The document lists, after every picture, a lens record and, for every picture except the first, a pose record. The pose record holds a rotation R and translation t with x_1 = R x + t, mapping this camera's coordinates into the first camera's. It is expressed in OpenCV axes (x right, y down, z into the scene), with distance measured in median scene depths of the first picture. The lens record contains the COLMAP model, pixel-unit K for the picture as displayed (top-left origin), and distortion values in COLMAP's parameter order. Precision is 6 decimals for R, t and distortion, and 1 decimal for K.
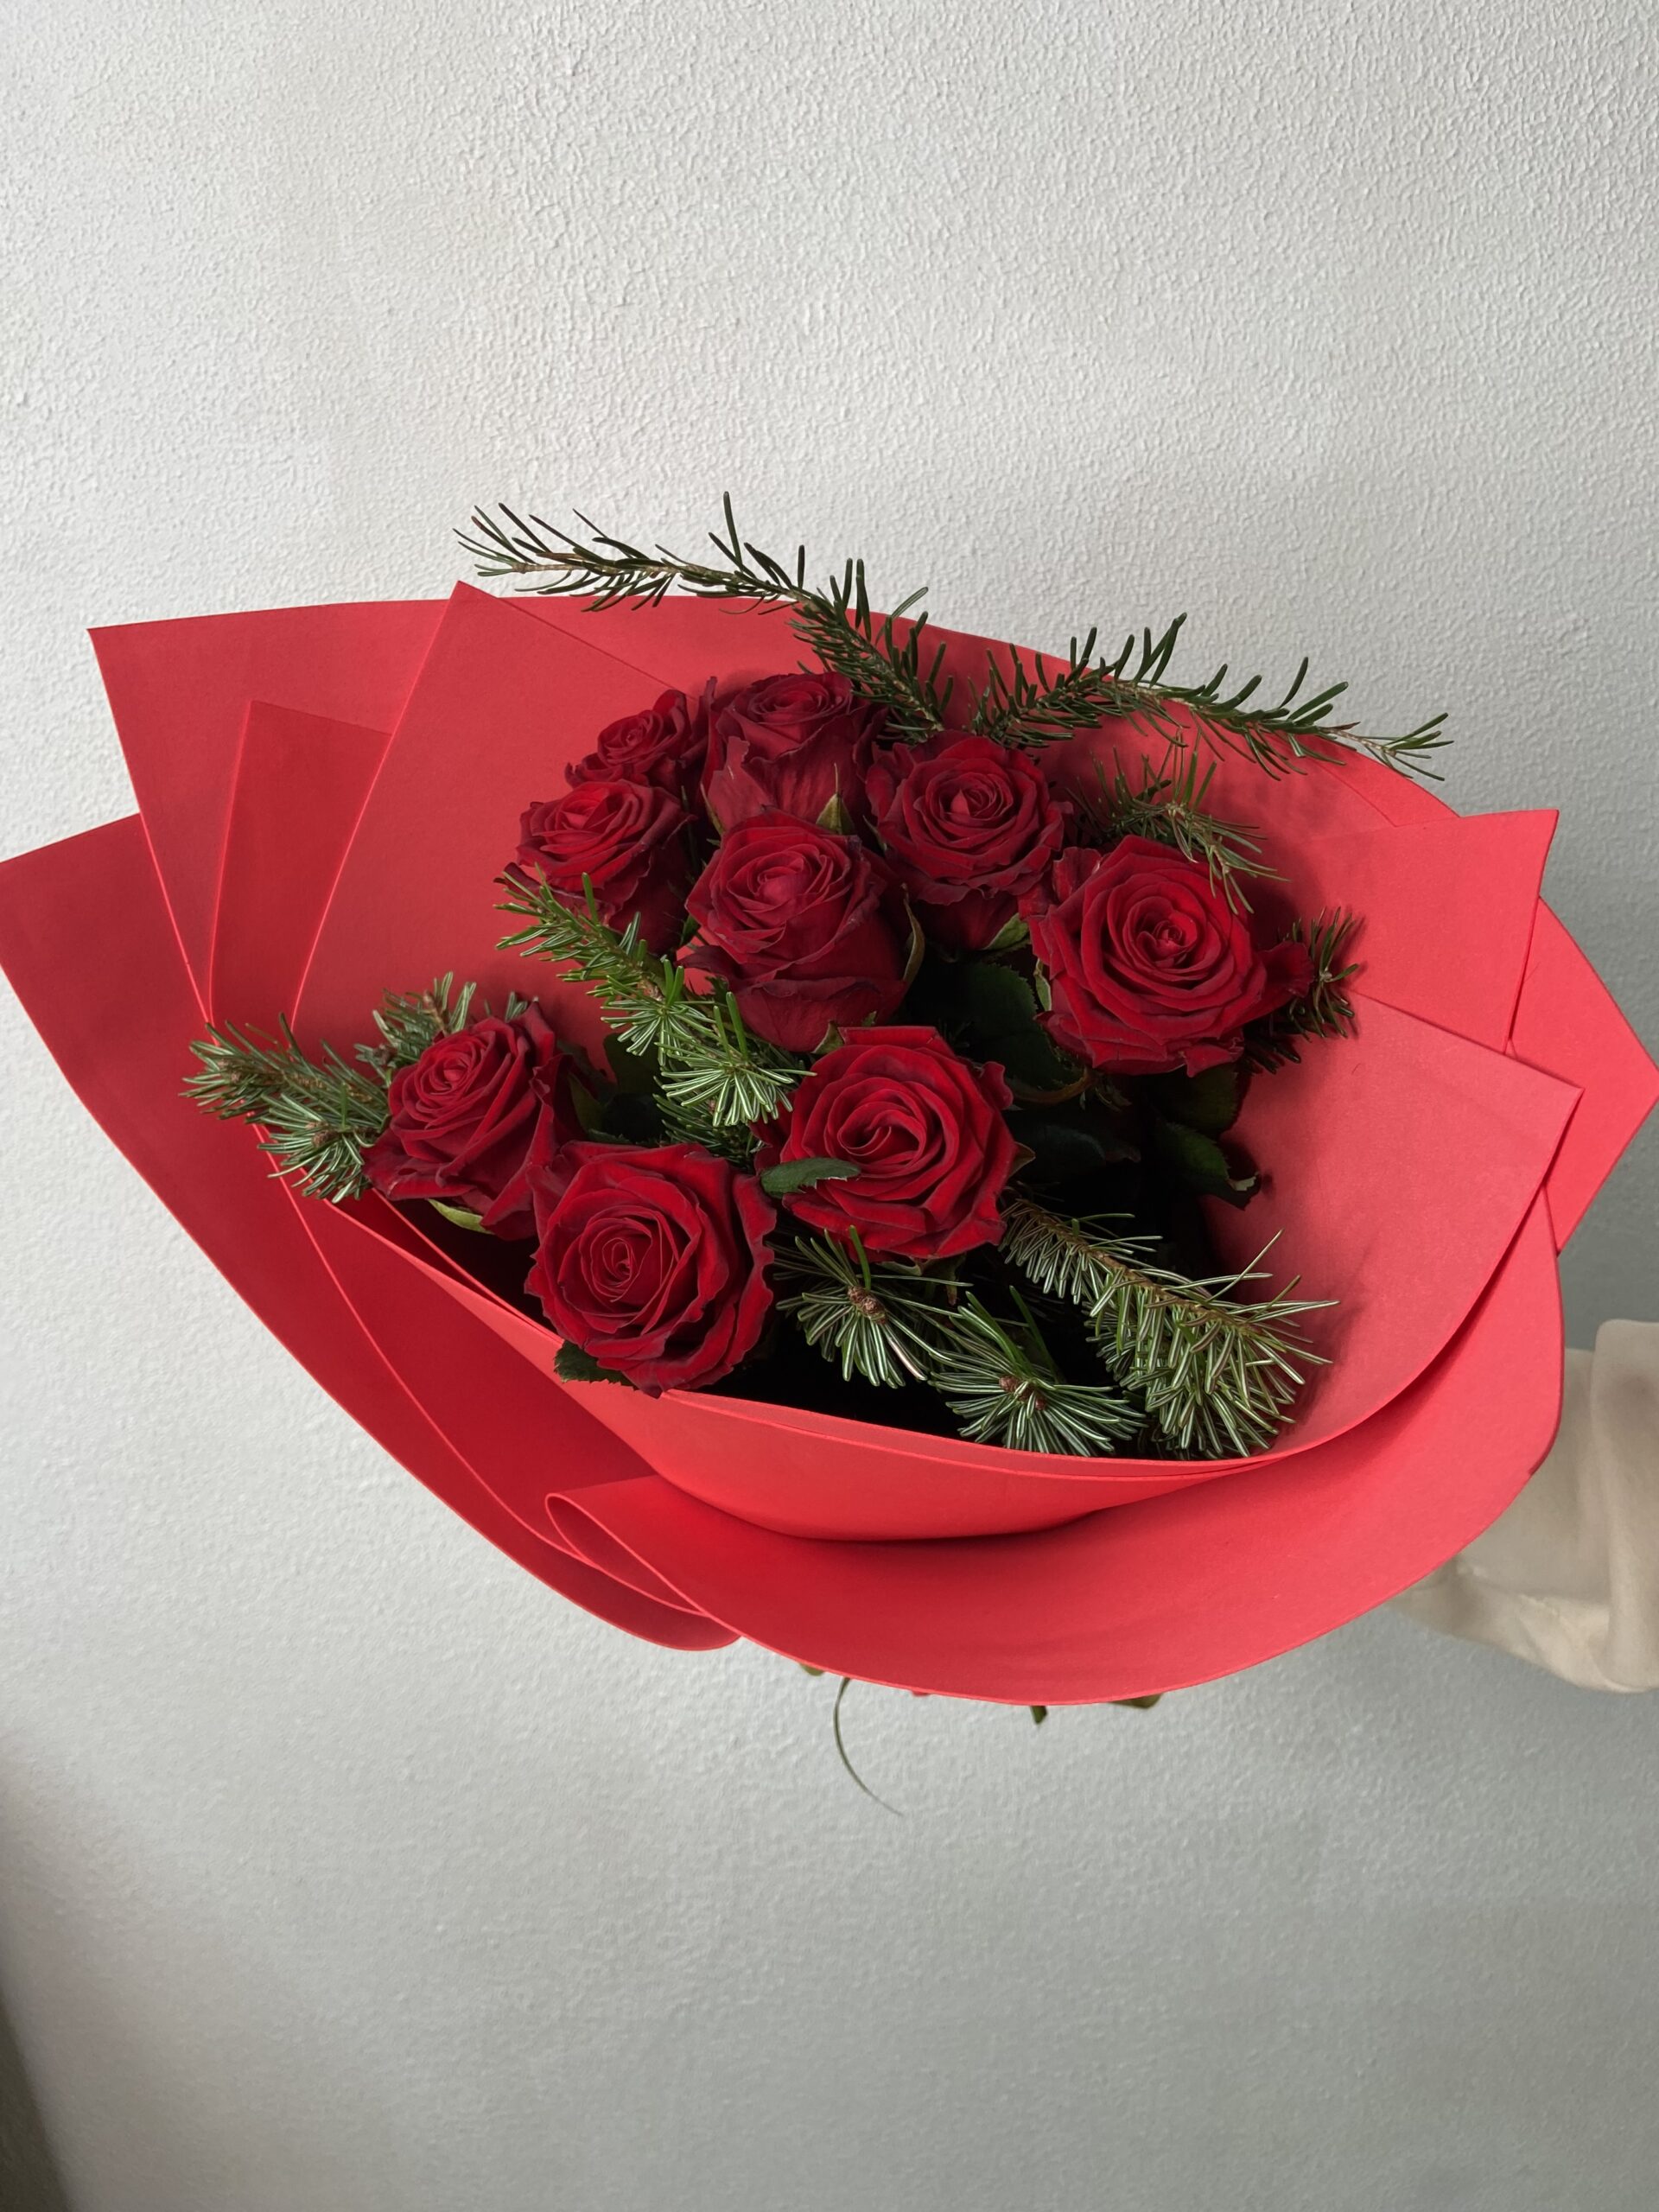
lens RADIAL K [[1627.1, 0, 844.2], [0, 1627.1, 1097.8], [0, 0, 1]] dist [0.115462, -0.154450]
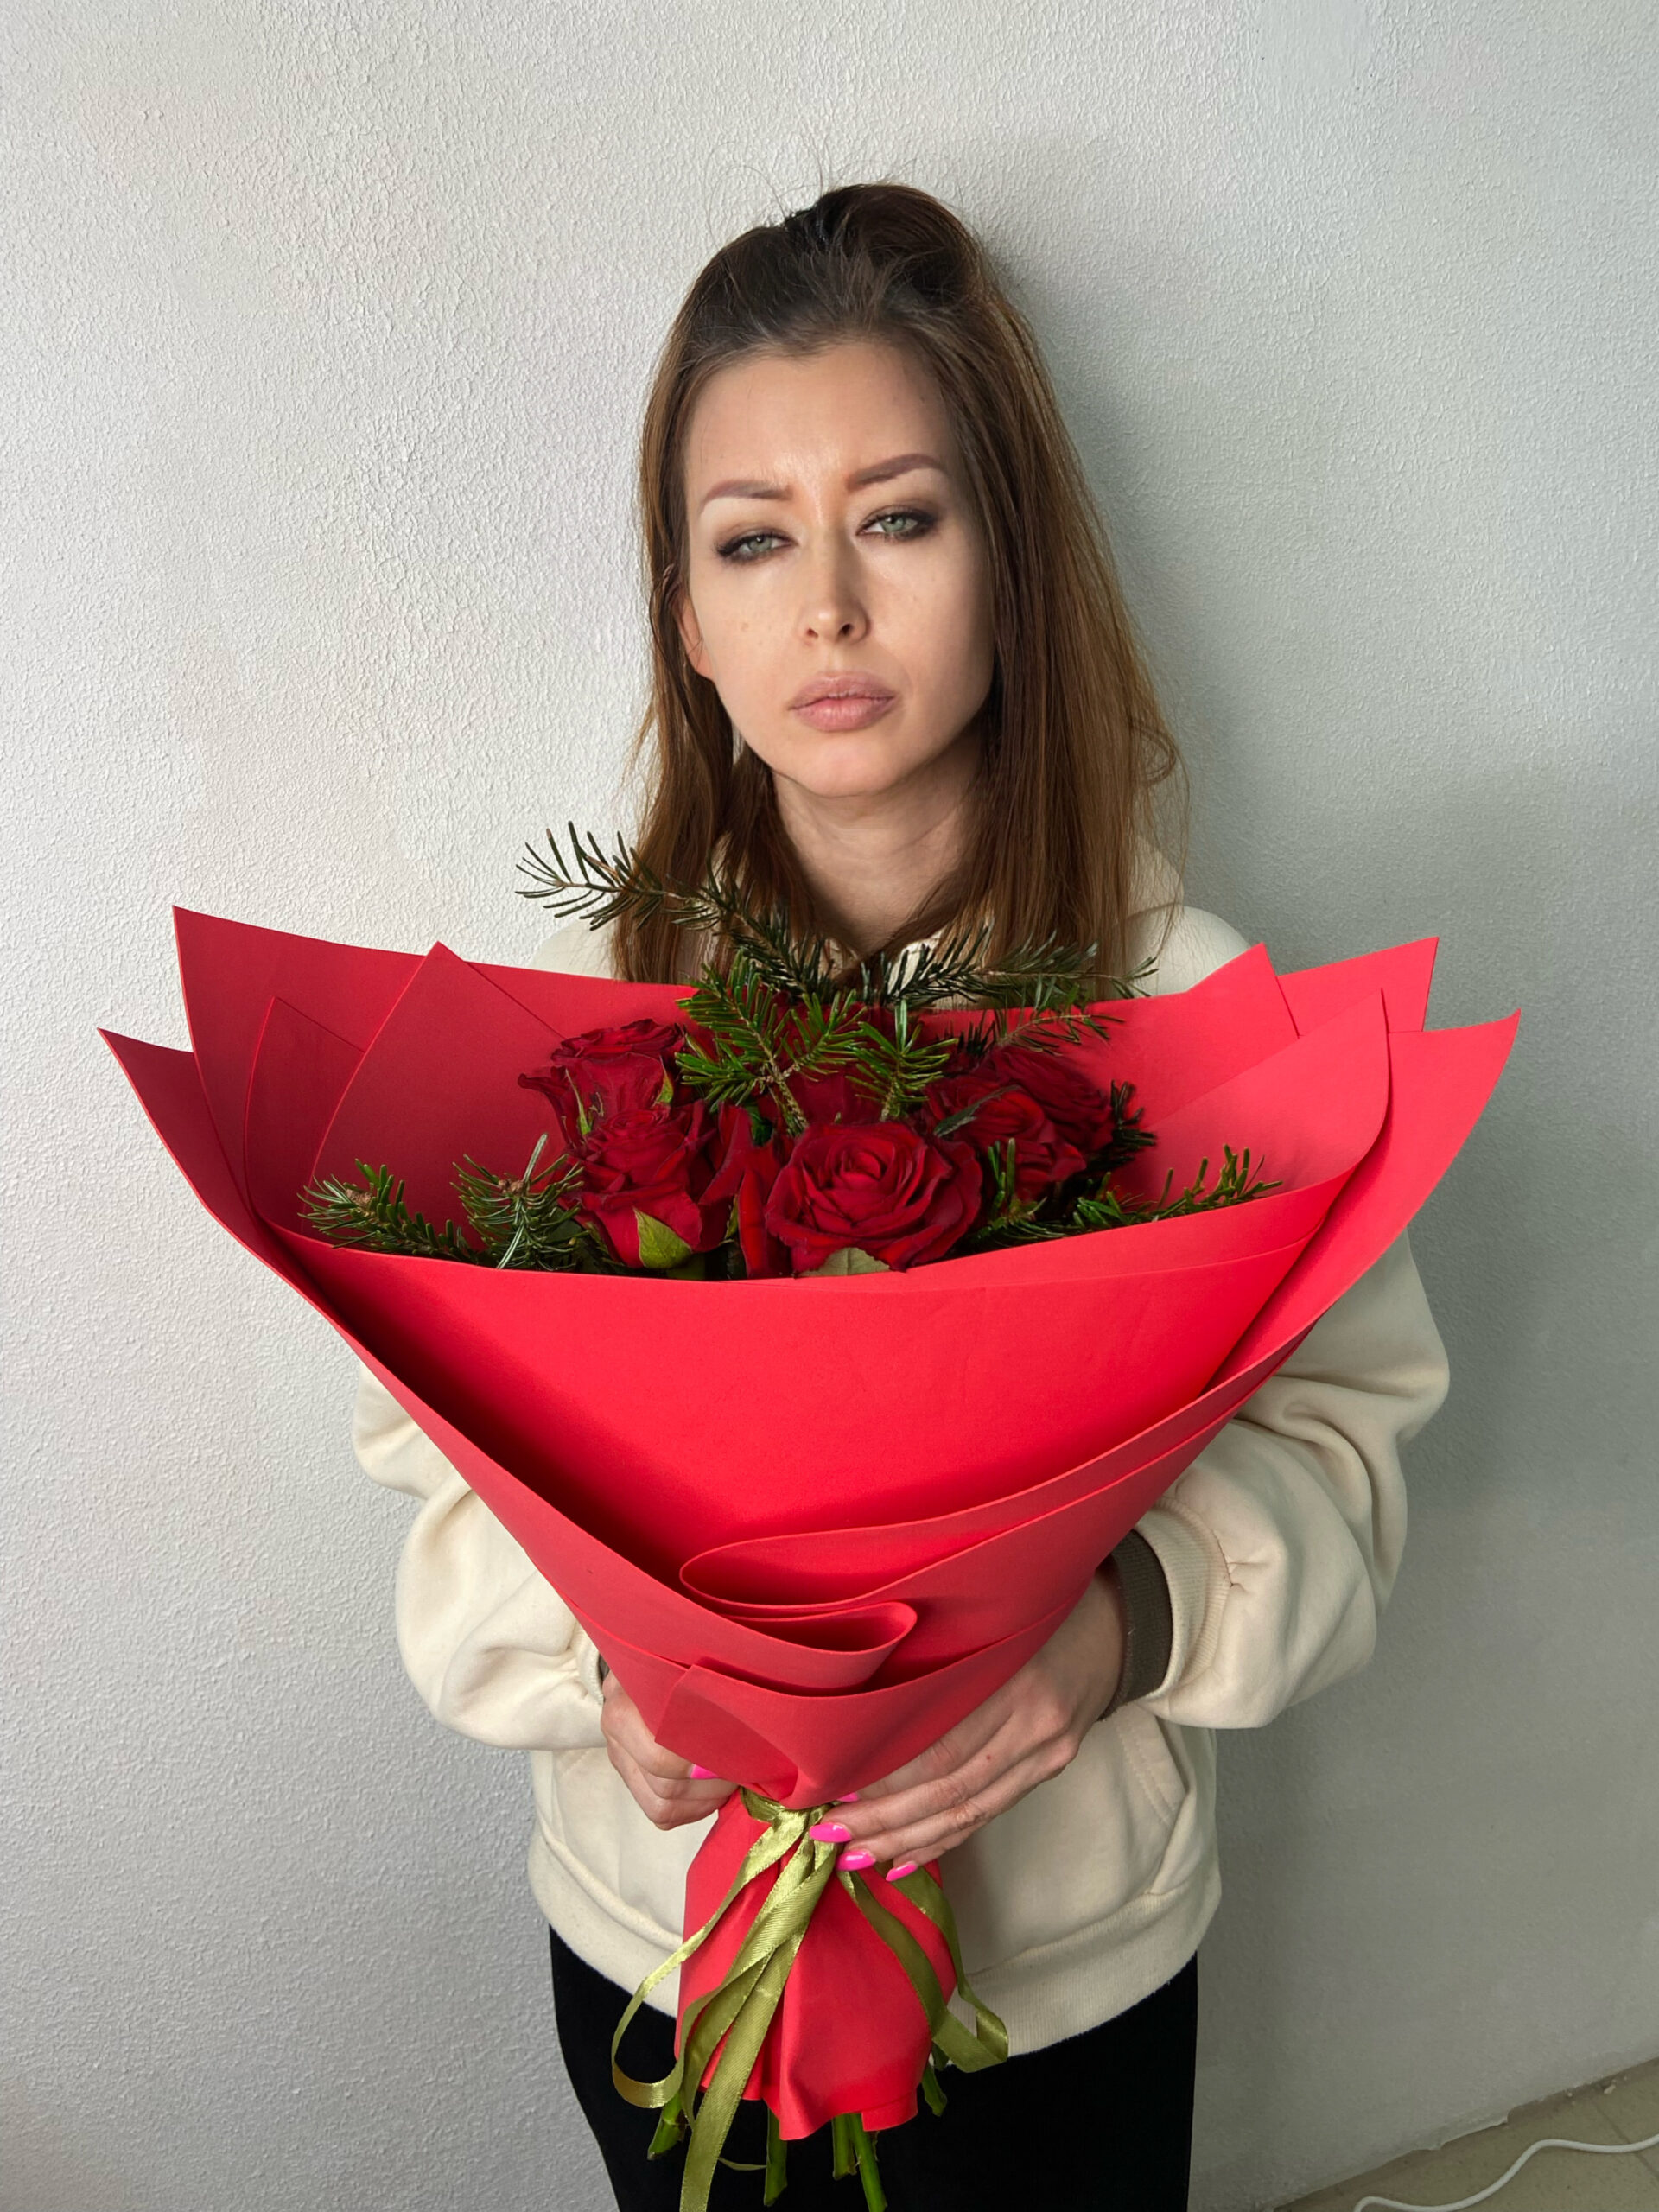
lens RADIAL K [[1637.7, 0, 853.2], [0, 1637.7, 1112.1], [0, 0, 1]] dist [0.106447, -0.141597]
pose [[0.953848, -0.093802, 0.285262, -0.226549], [0.117305, 0.990873, -0.066413, 0.001270], [-0.276428, 0.096810, 0.956146, -0.238675]]
